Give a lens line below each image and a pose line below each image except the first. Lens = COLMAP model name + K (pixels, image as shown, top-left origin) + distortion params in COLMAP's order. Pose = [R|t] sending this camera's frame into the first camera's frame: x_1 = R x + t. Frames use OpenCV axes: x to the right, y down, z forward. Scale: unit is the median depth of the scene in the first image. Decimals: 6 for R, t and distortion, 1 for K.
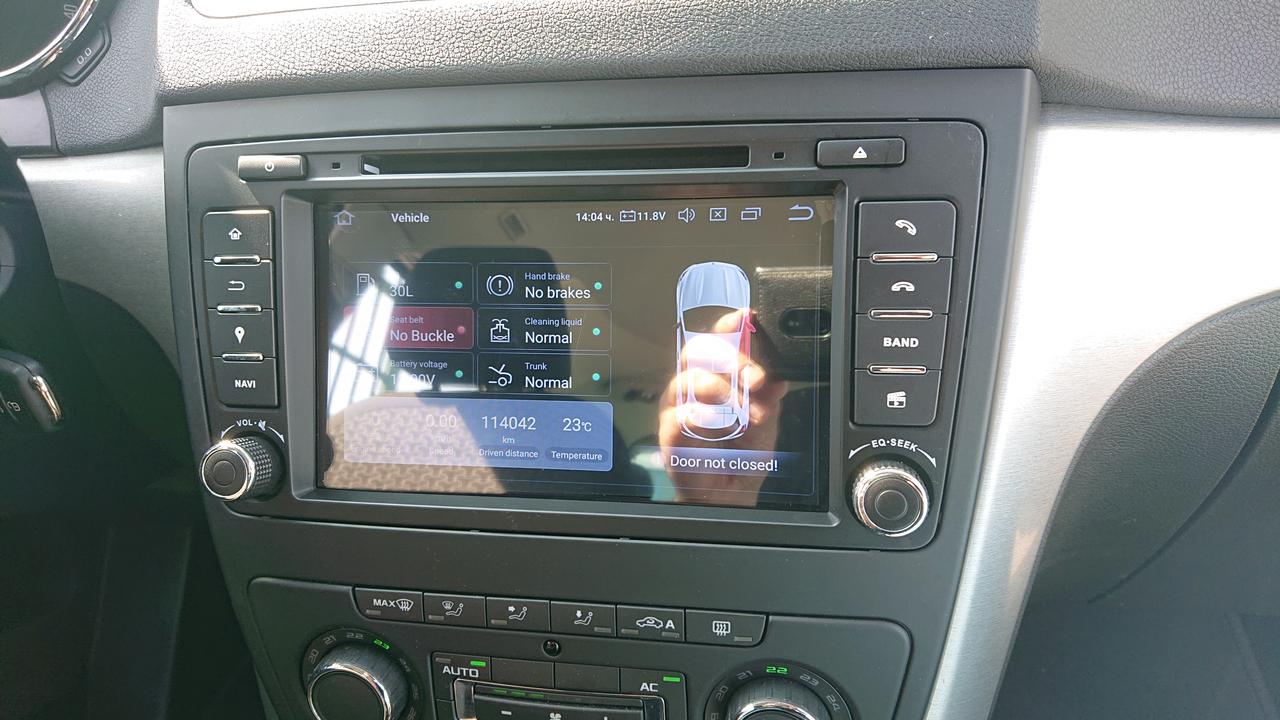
lens RADIAL K [[833.2, 0, 640.0], [0, 833.2, 360.0], [0, 0, 1]] dist [0.124986, -0.148026]
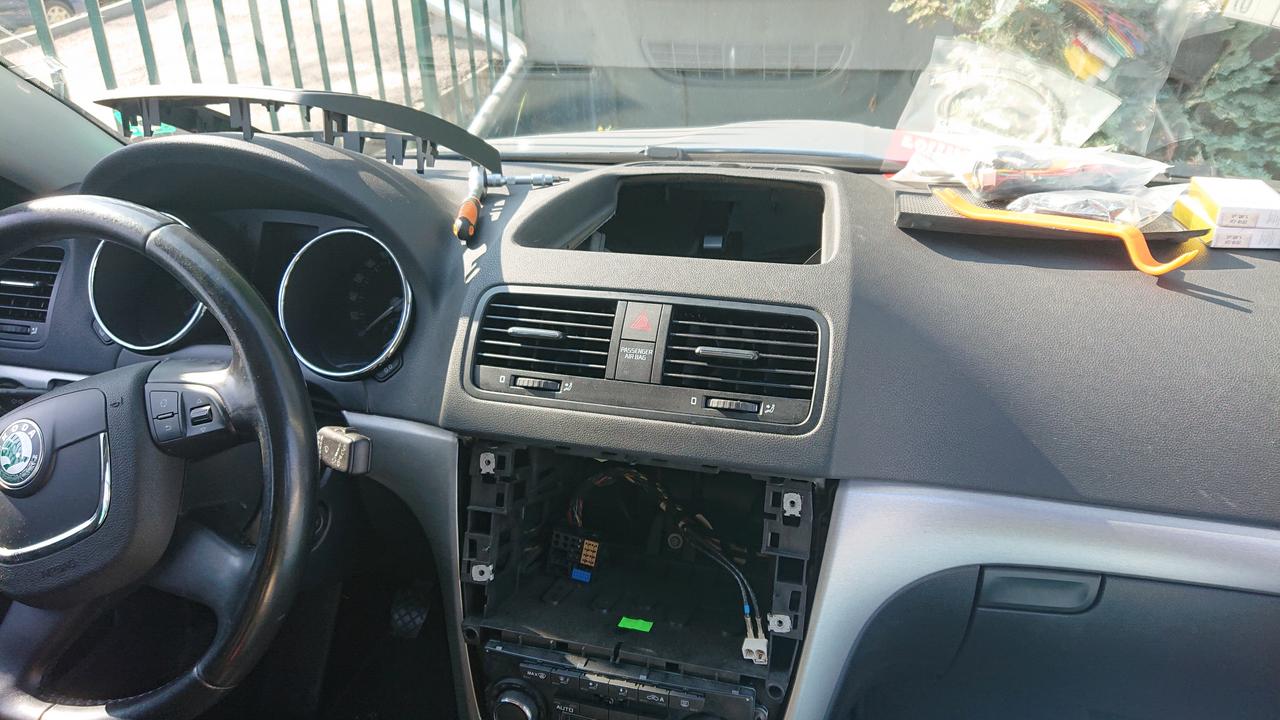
lens RADIAL K [[848.6, 0, 640.0], [0, 848.6, 360.0], [0, 0, 1]] dist [0.197871, -0.318781]
pose [[0.995931, 0.071752, -0.054533, 0.036907], [-0.070269, 0.997117, 0.028644, -0.610326], [0.056431, -0.024696, 0.998101, -1.207595]]
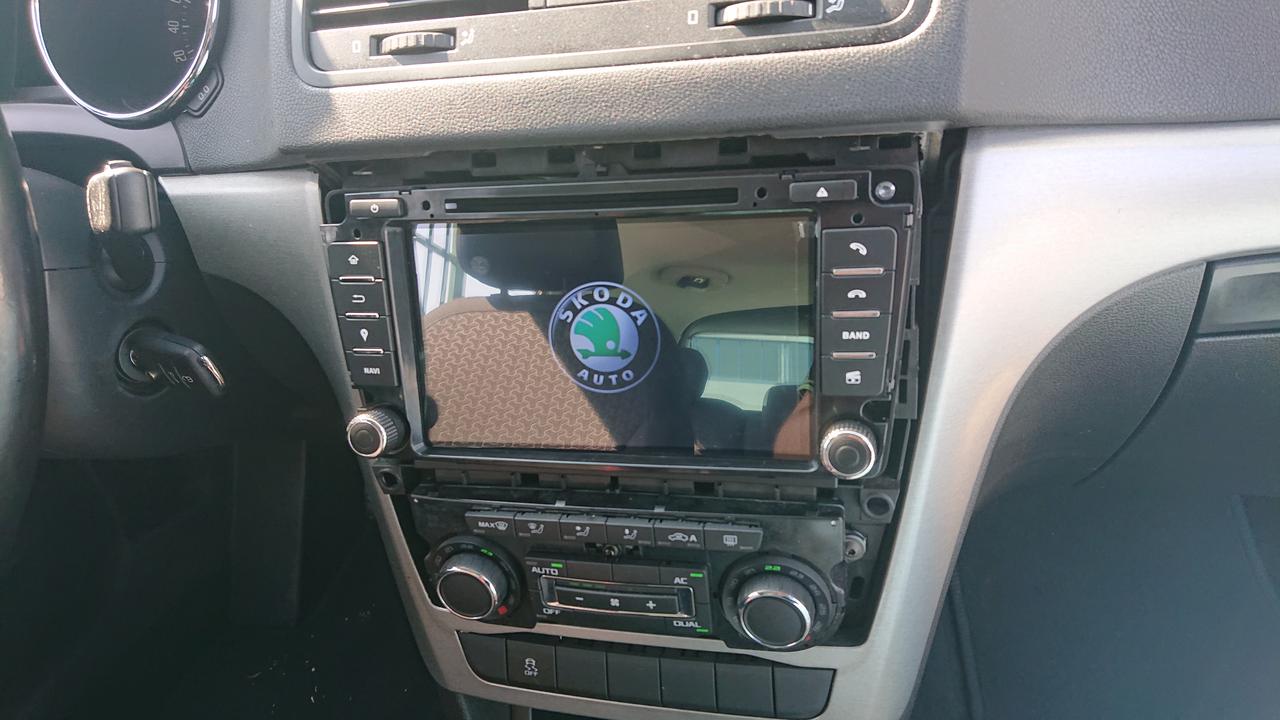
lens RADIAL K [[848.6, 0, 640.0], [0, 848.6, 360.0], [0, 0, 1]] dist [0.197871, -0.318781]
pose [[0.996398, -0.038143, -0.075733, 0.063020], [0.049533, 0.986715, 0.154724, -0.183695], [0.068825, -0.157918, 0.985051, -0.318628]]
